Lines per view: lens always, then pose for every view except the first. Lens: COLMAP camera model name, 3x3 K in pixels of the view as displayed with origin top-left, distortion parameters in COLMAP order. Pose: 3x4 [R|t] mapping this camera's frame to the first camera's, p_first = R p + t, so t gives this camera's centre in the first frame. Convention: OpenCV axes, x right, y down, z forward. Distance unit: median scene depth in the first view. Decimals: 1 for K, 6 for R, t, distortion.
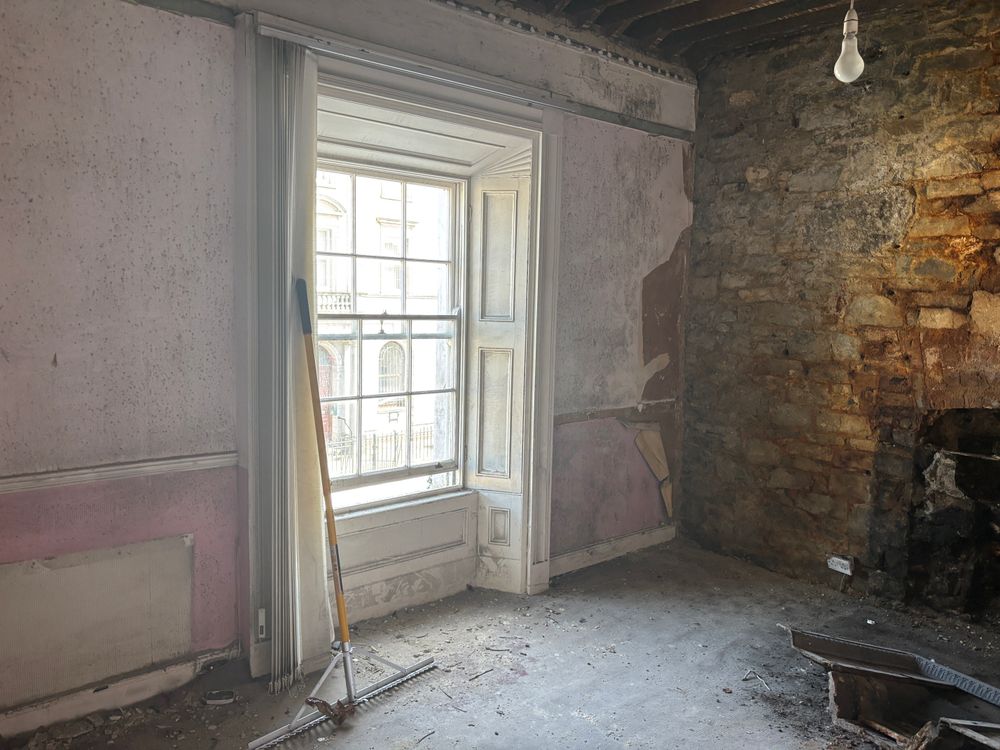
lens RADIAL K [[757.8, 0, 496.0], [0, 757.8, 370.1], [0, 0, 1]] dist [0.047601, -0.049266]
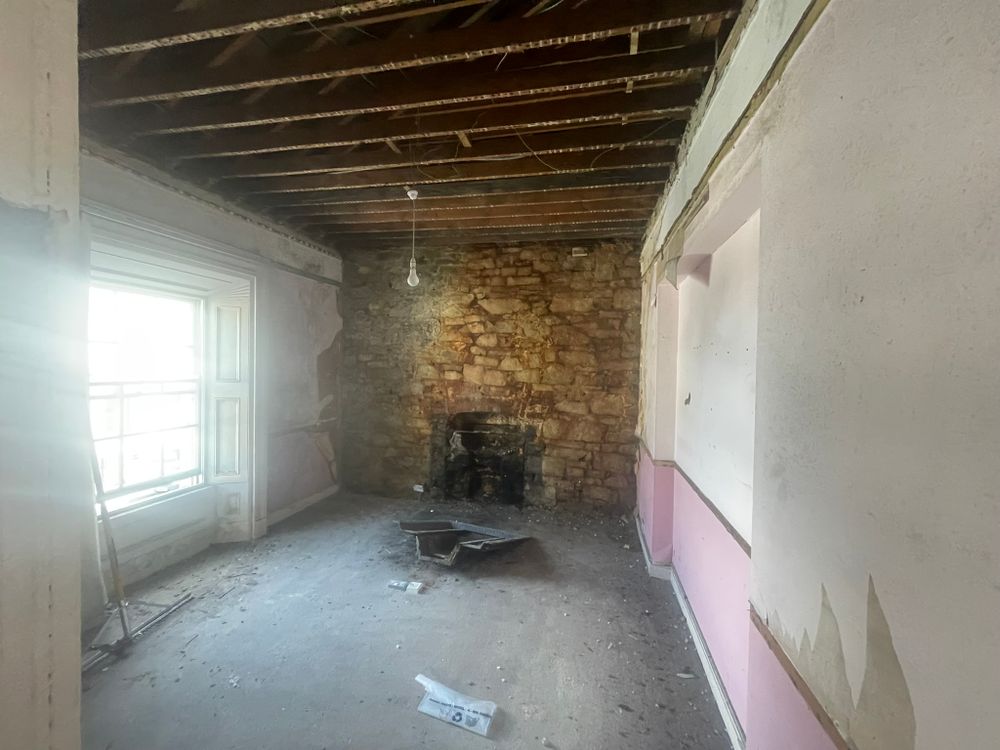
lens RADIAL K [[400.5, 0, 496.5], [0, 400.5, 371.9], [0, 0, 1]] dist [-0.001314, -0.000194]
pose [[0.808432, -0.017813, 0.588320, -0.039114], [0.052593, 0.997730, -0.042062, -0.017457], [-0.586235, 0.064946, 0.807533, -0.080052]]
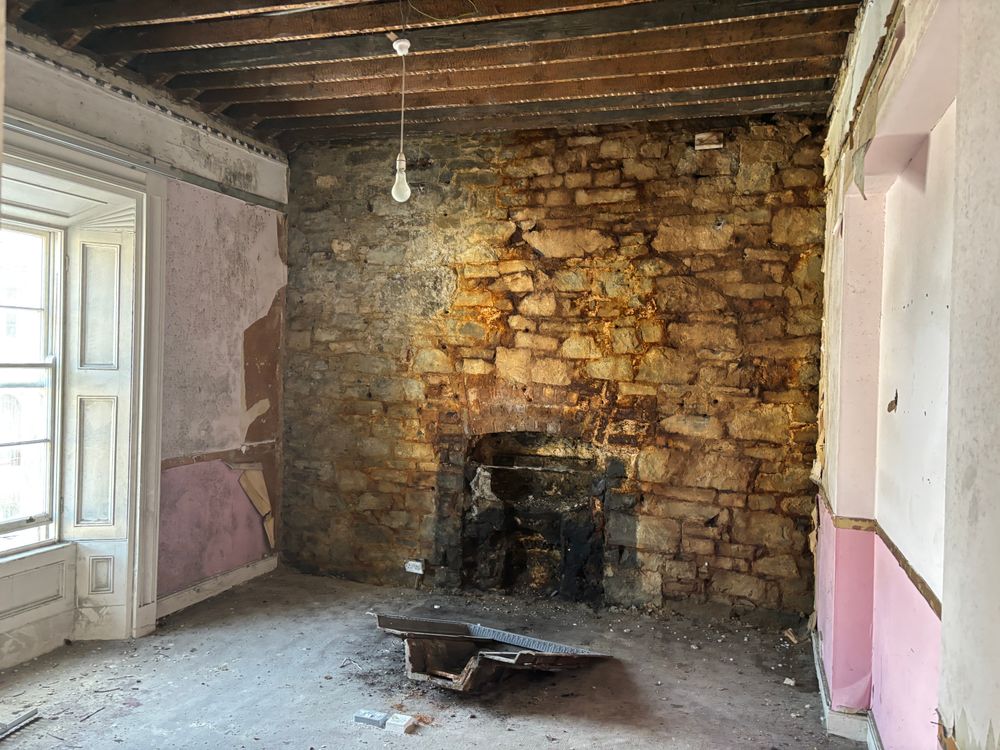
lens RADIAL K [[757.8, 0, 496.0], [0, 757.8, 370.1], [0, 0, 1]] dist [0.047601, -0.049266]
pose [[0.864298, -0.003844, 0.502965, -0.053023], [0.037887, 0.997628, -0.057480, 0.014911], [-0.501551, 0.068736, 0.862393, -0.148450]]
